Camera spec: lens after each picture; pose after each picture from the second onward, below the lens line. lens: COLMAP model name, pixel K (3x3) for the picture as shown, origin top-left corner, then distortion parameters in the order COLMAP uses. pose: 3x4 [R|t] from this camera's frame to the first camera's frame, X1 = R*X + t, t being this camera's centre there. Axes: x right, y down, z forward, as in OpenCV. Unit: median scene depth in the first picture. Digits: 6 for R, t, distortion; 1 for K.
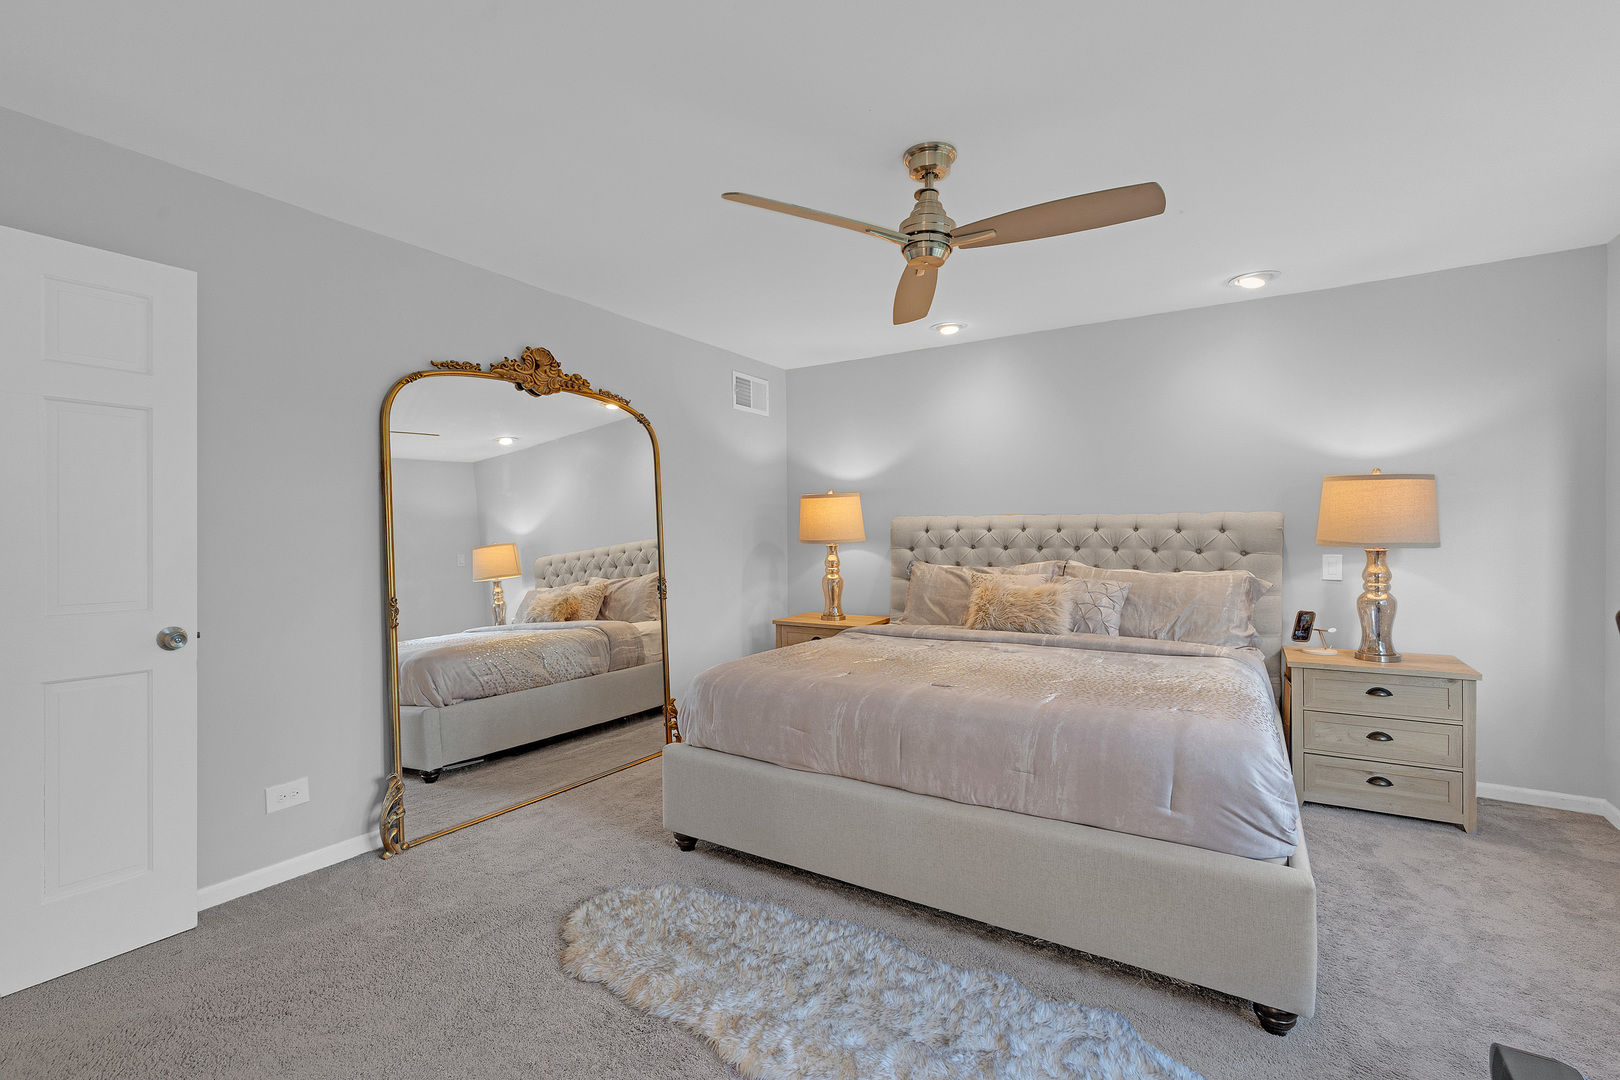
lens RADIAL K [[720.6, 0, 812.0], [0, 720.6, 521.1], [0, 0, 1]] dist [-0.007440, -0.000302]
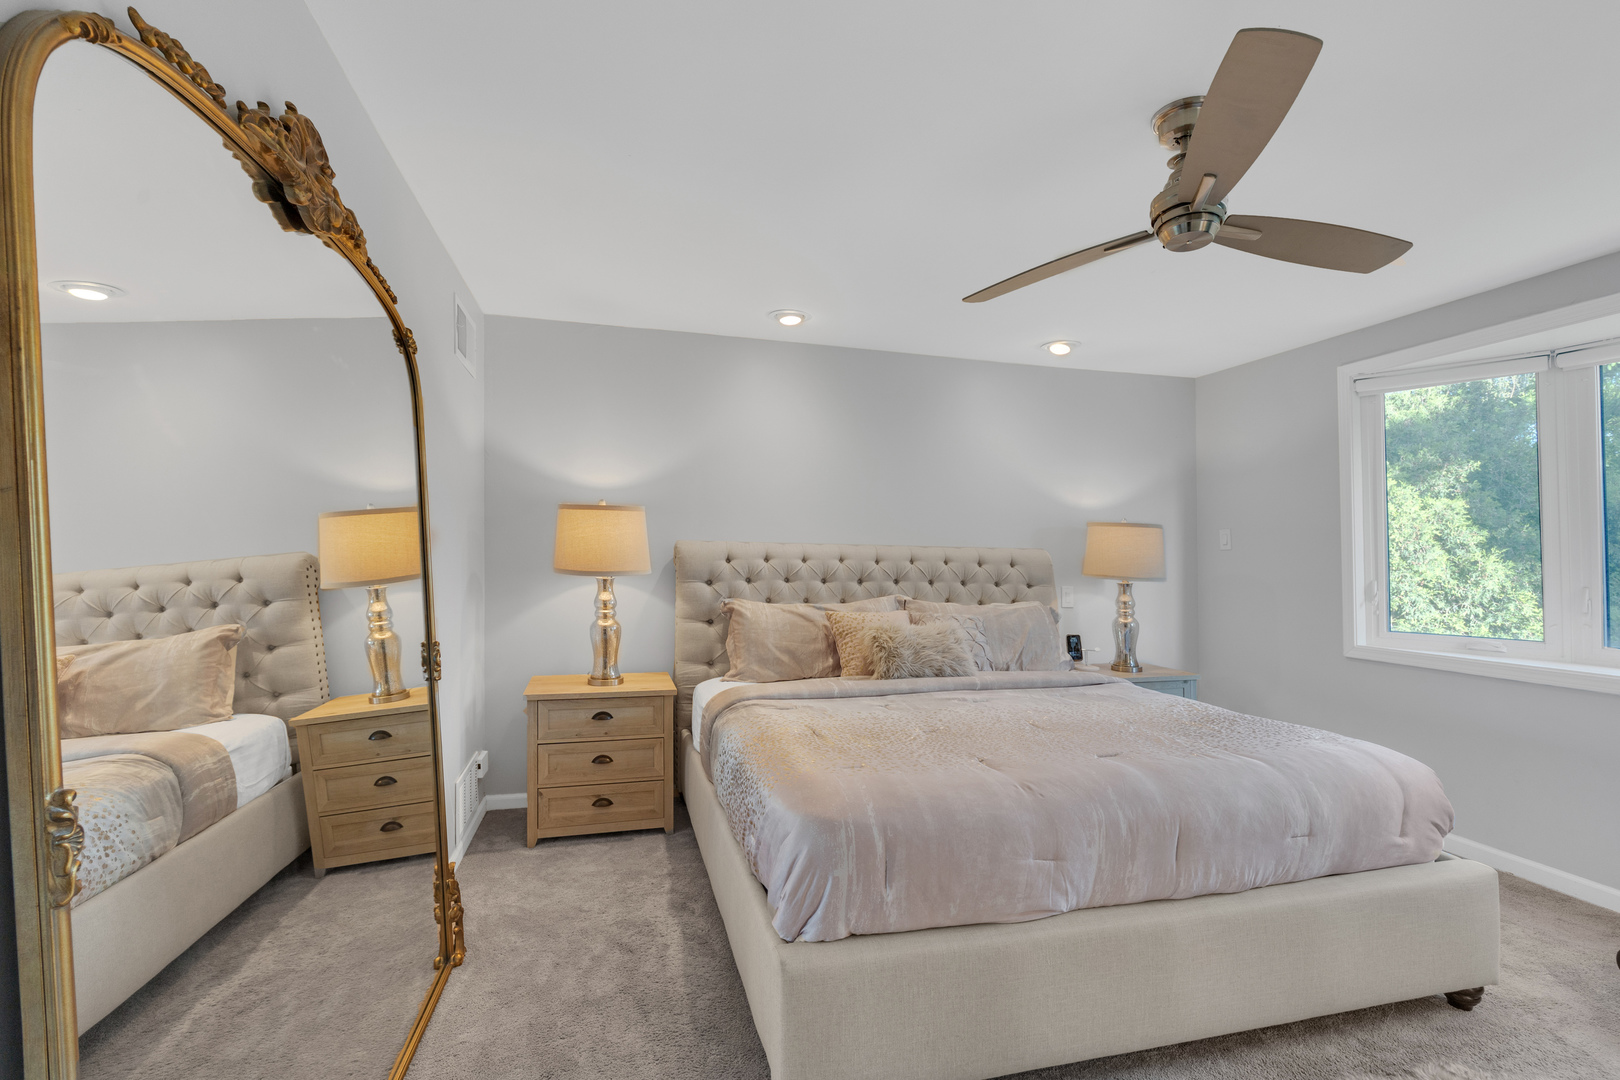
lens RADIAL K [[720.6, 0, 812.0], [0, 720.6, 521.1], [0, 0, 1]] dist [-0.007440, -0.000302]
pose [[0.685108, 0.057059, 0.726203, -0.404135], [-0.027635, 0.998246, -0.052362, 0.010594], [-0.727917, 0.015805, 0.685483, 0.422268]]
